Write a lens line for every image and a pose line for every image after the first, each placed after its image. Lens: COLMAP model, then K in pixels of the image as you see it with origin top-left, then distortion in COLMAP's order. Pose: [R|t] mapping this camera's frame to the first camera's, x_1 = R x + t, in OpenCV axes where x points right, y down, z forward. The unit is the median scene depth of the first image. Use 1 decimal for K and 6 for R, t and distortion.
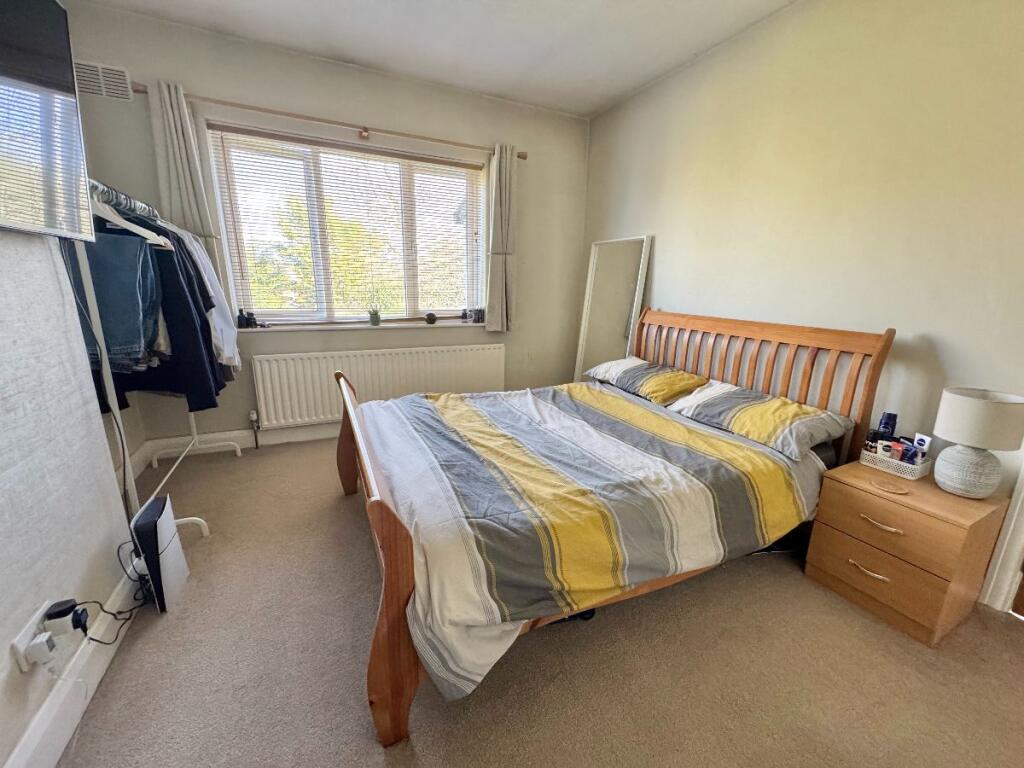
lens RADIAL K [[408.9, 0, 511.3], [0, 408.9, 382.3], [0, 0, 1]] dist [0.002454, 0.000029]
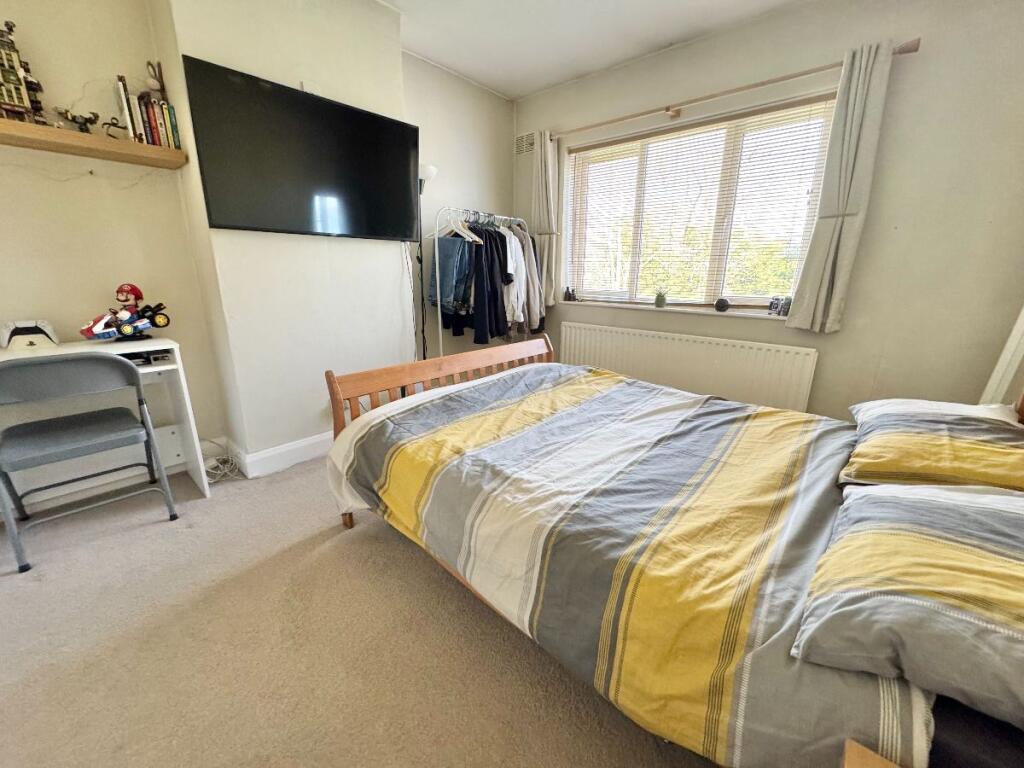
lens RADIAL K [[408.9, 0, 511.3], [0, 408.9, 382.3], [0, 0, 1]] dist [0.002454, 0.000029]
pose [[0.377579, 0.227022, -0.897717, 0.610238], [-0.221423, 0.963491, 0.150525, -0.043823], [0.899114, 0.141940, 0.414062, 0.372809]]
